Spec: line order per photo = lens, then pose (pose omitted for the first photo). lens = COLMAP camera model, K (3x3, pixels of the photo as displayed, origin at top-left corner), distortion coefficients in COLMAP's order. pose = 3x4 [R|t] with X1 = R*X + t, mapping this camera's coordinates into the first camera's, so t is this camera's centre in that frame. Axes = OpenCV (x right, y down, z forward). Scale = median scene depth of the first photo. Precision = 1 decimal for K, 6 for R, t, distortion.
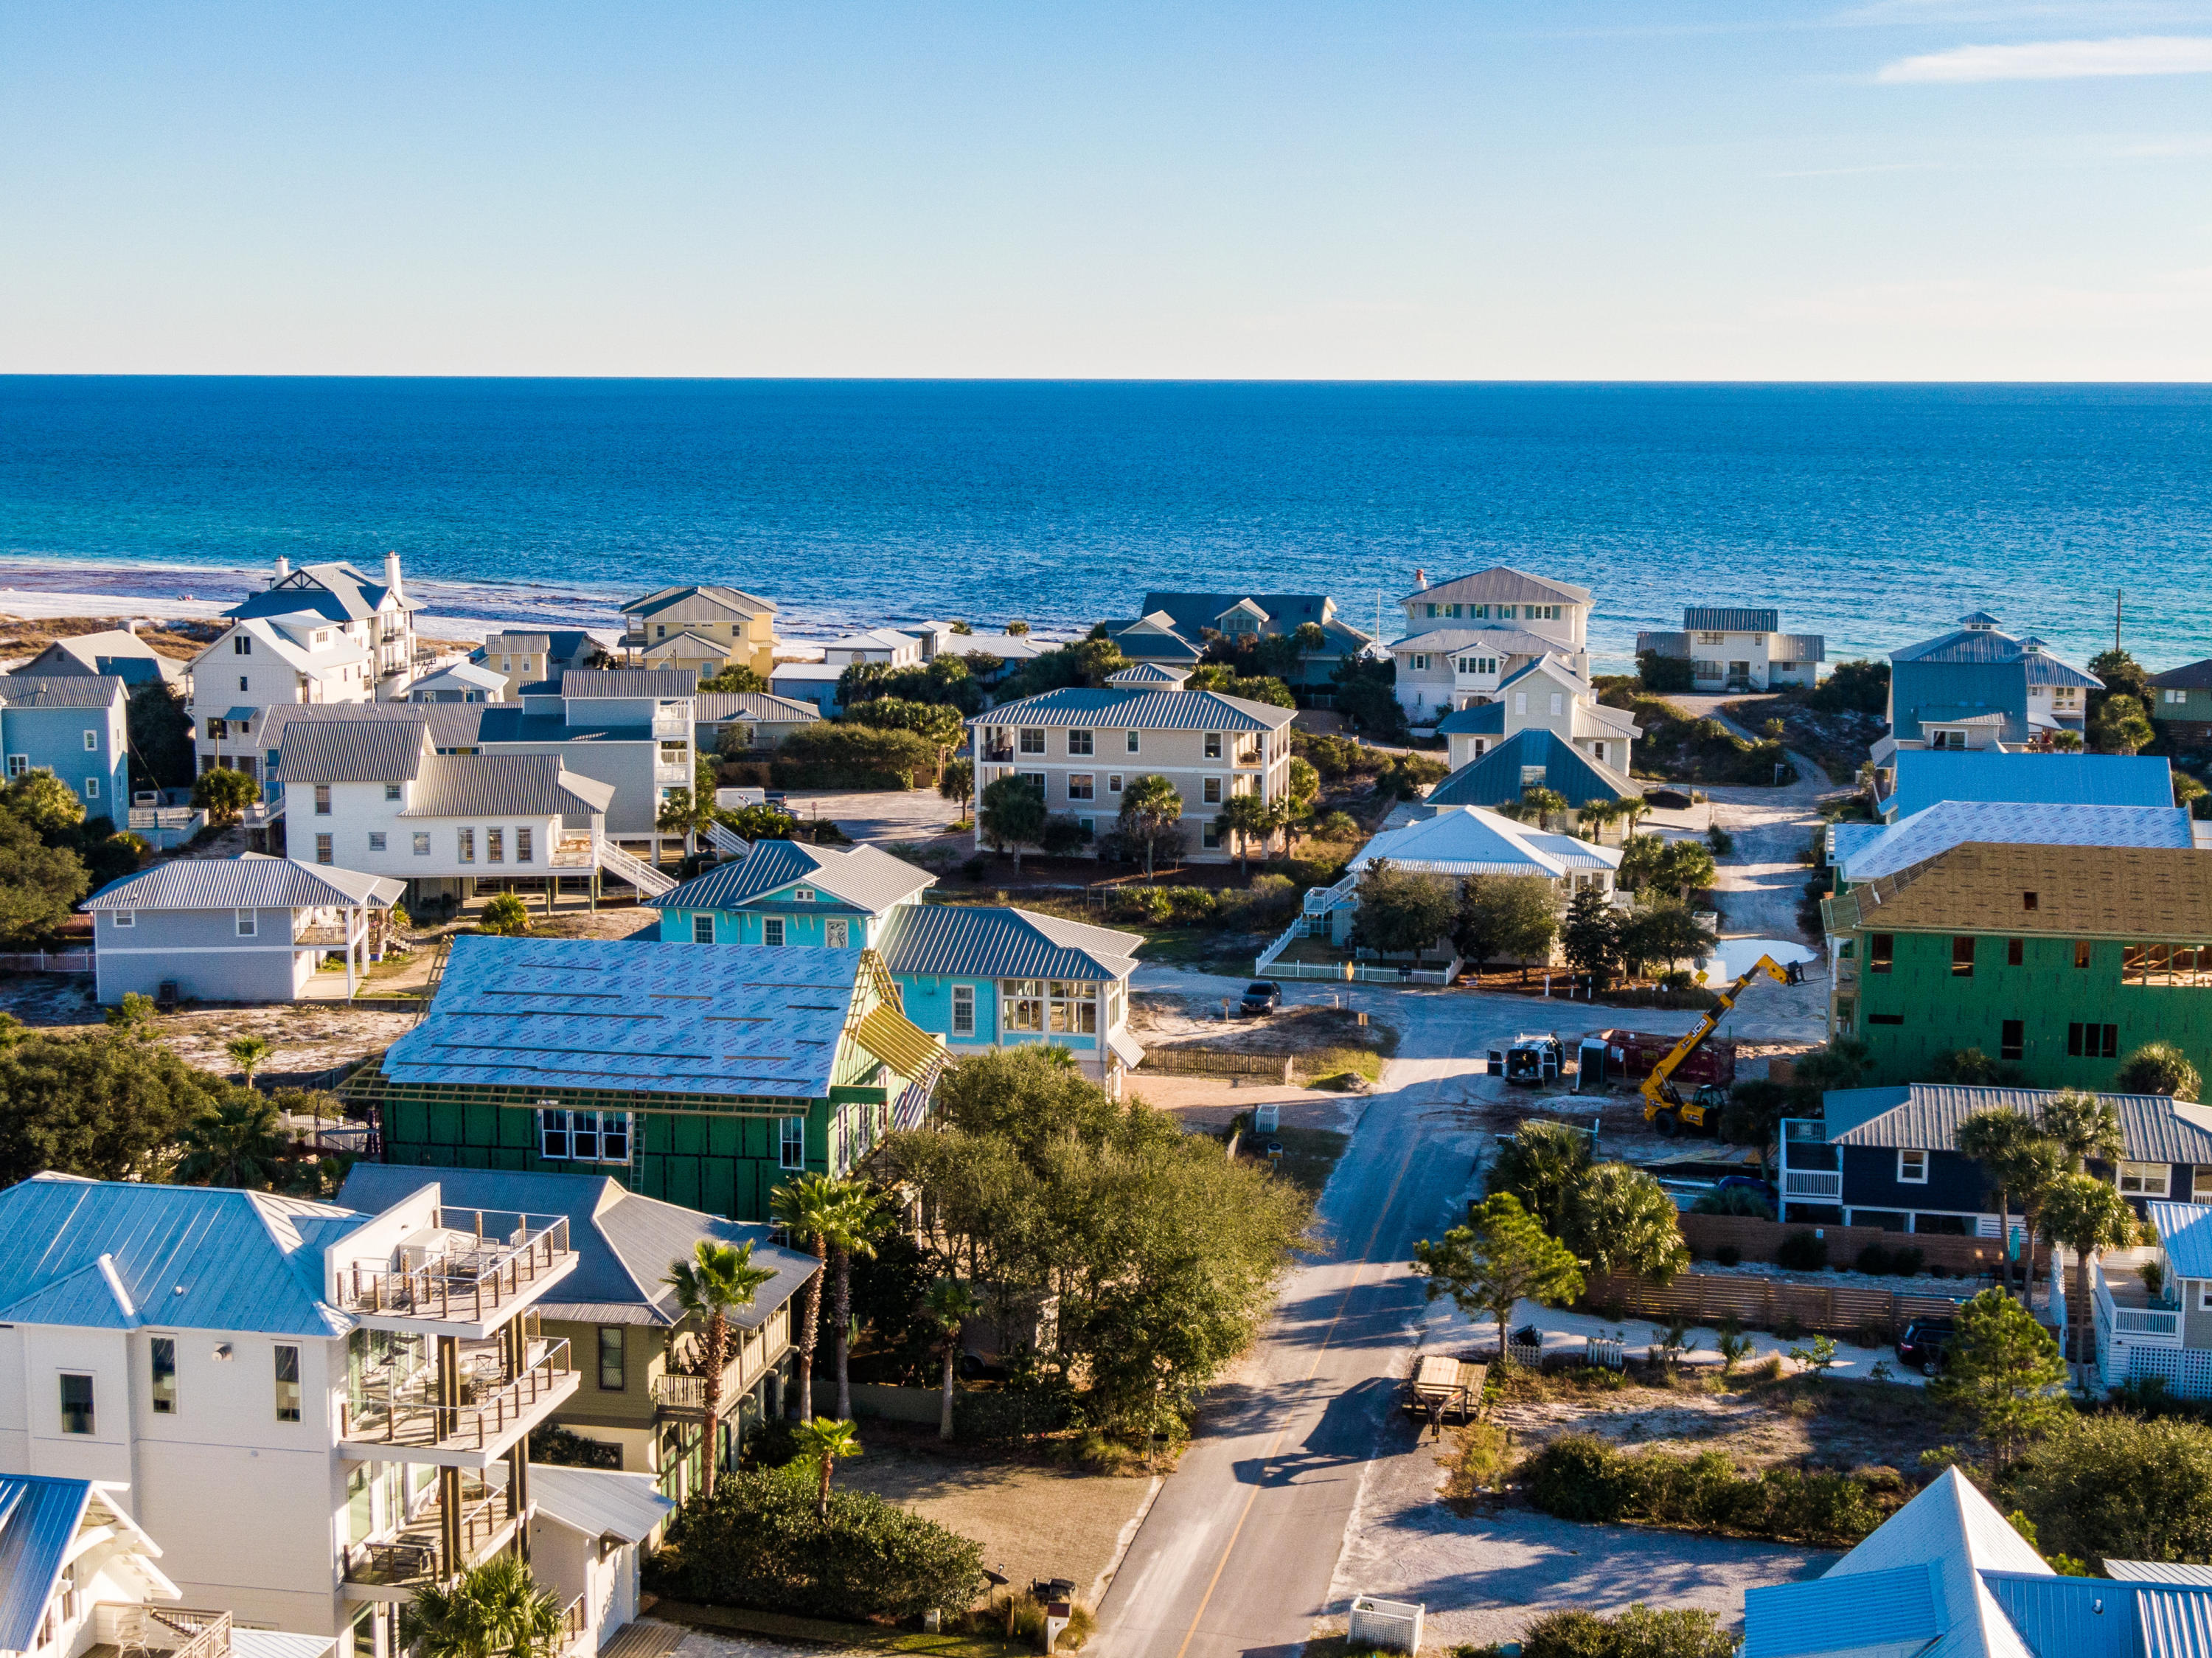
lens RADIAL K [[3163.2, 0, 1087.4], [0, 3163.2, 828.1], [0, 0, 1]] dist [0.048542, -0.022051]
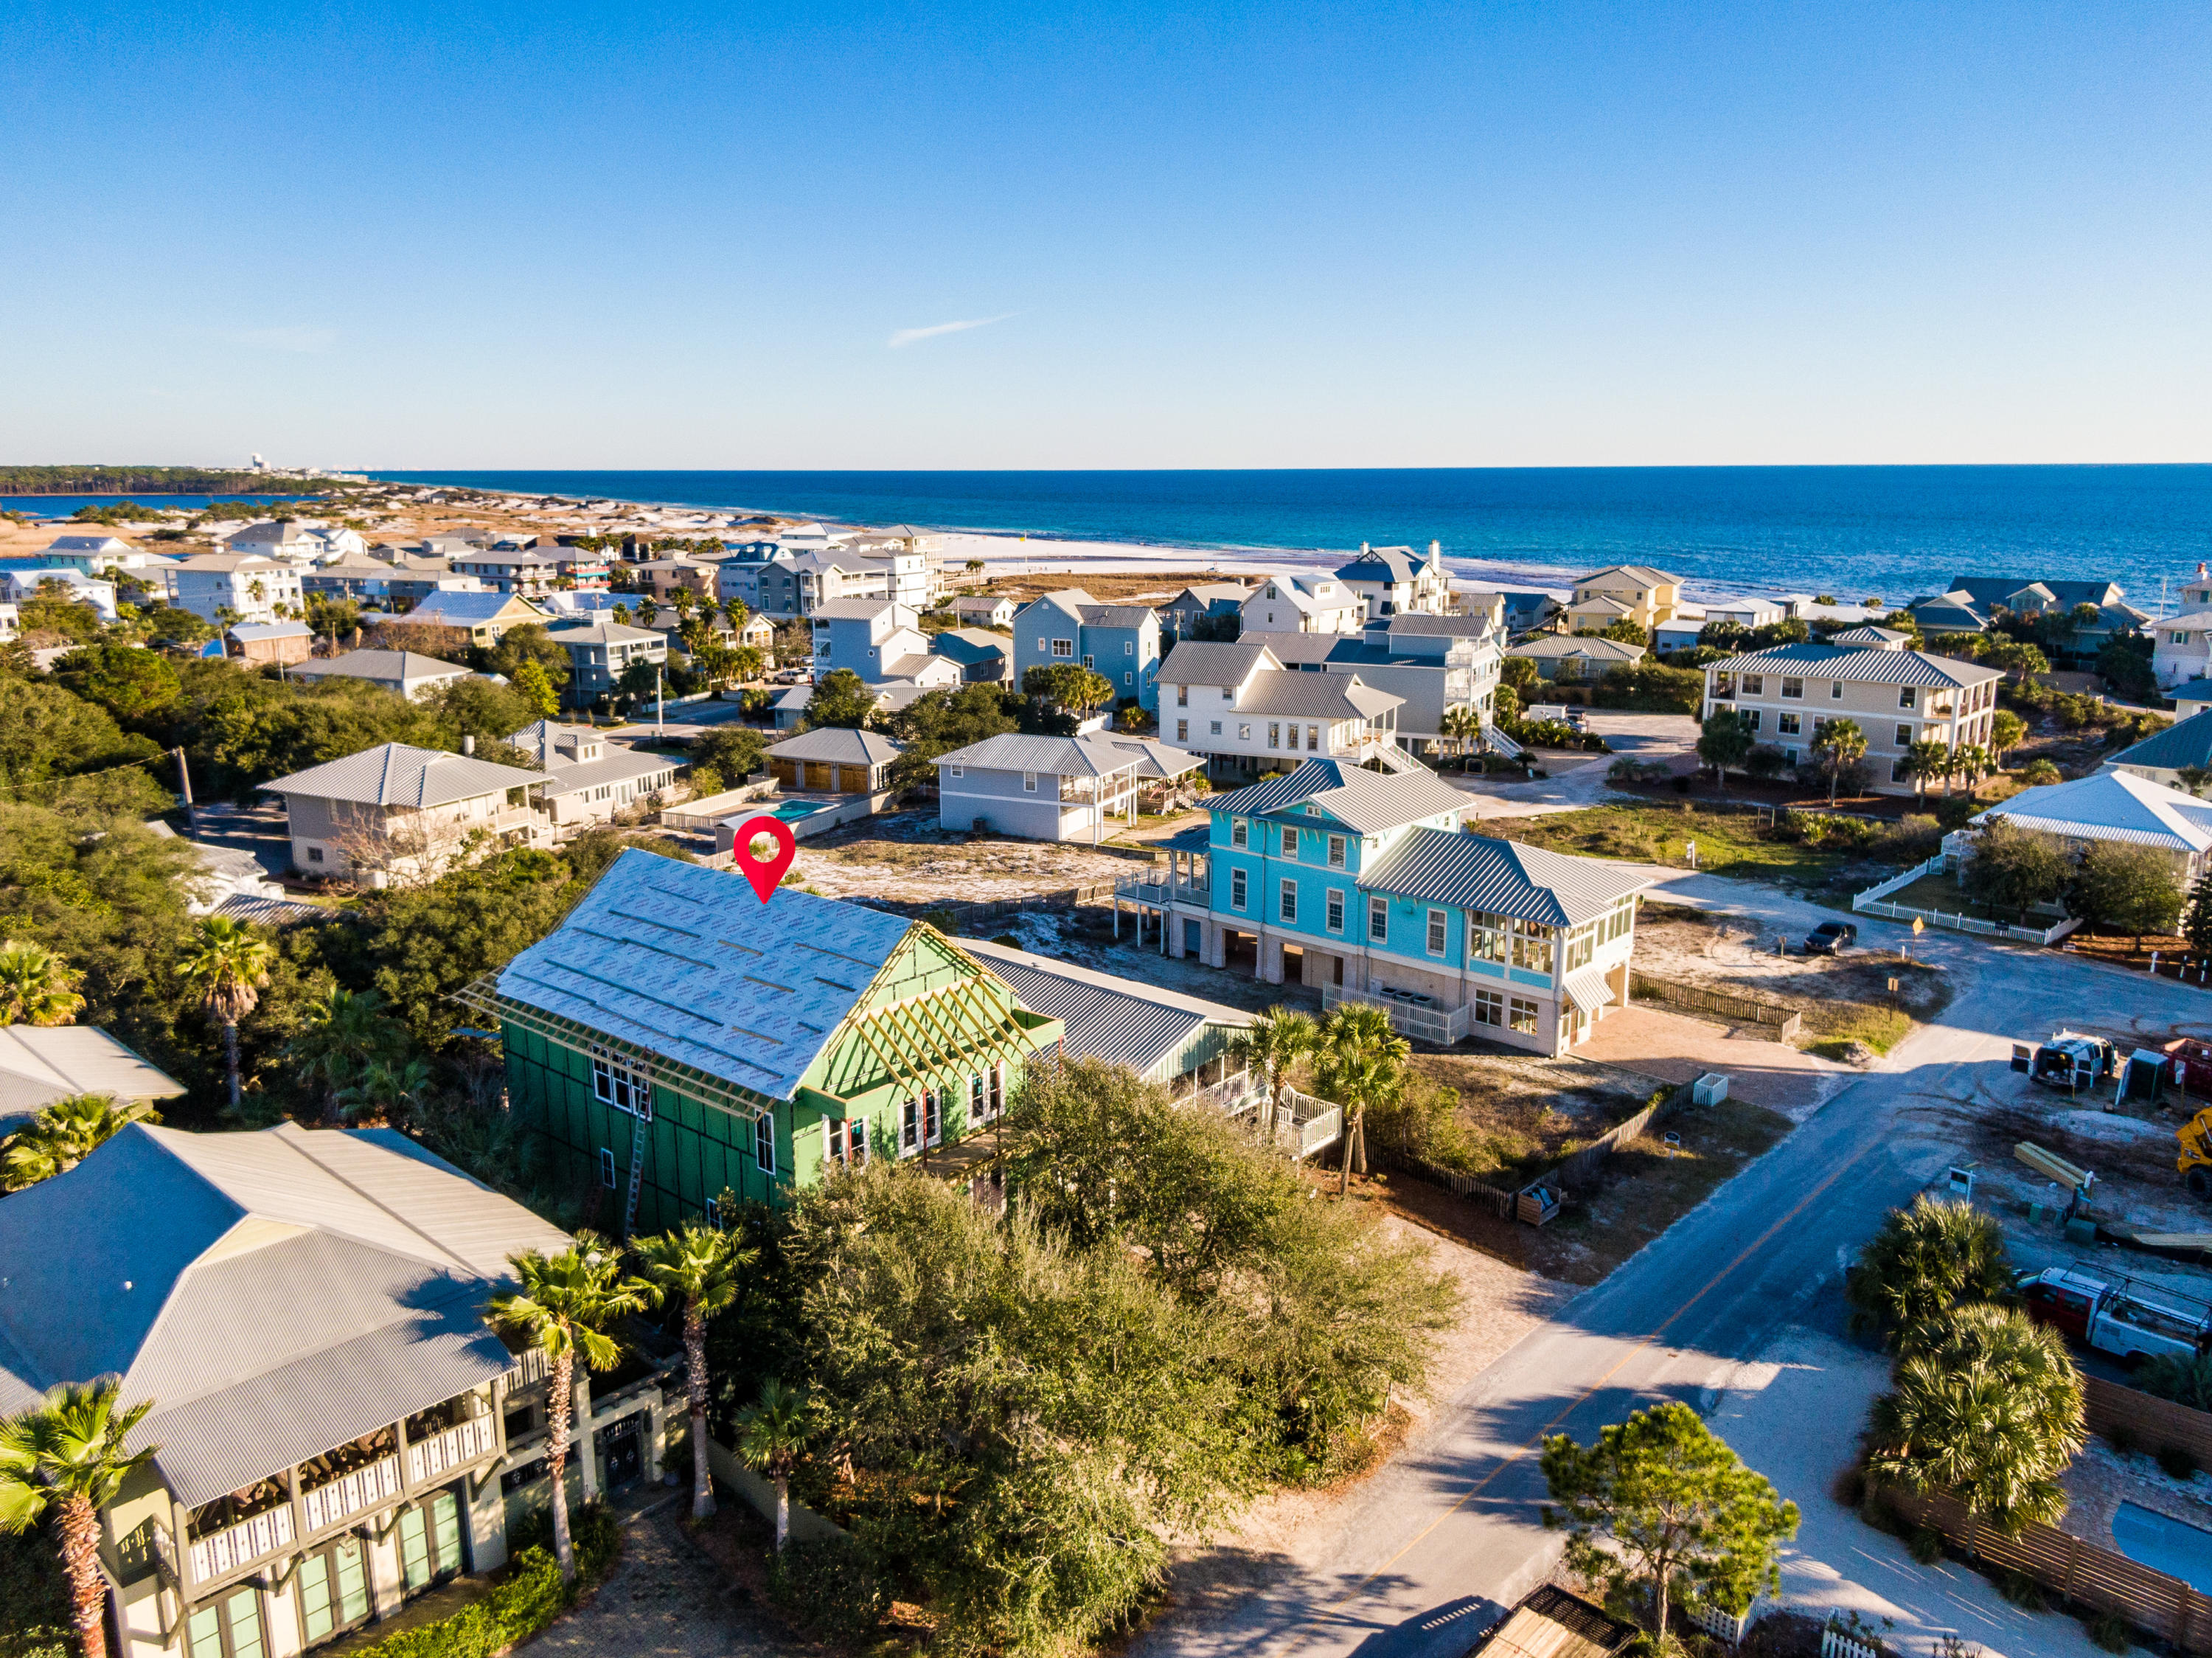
lens RADIAL K [[1593.4, 0, 1096.6], [0, 1593.4, 809.3], [0, 0, 1]] dist [0.043506, -0.063451]
pose [[0.852794, 0.101217, -0.512345, 0.094314], [-0.066000, 0.994061, 0.086525, -0.016444], [0.518060, -0.039973, 0.854410, 0.325884]]
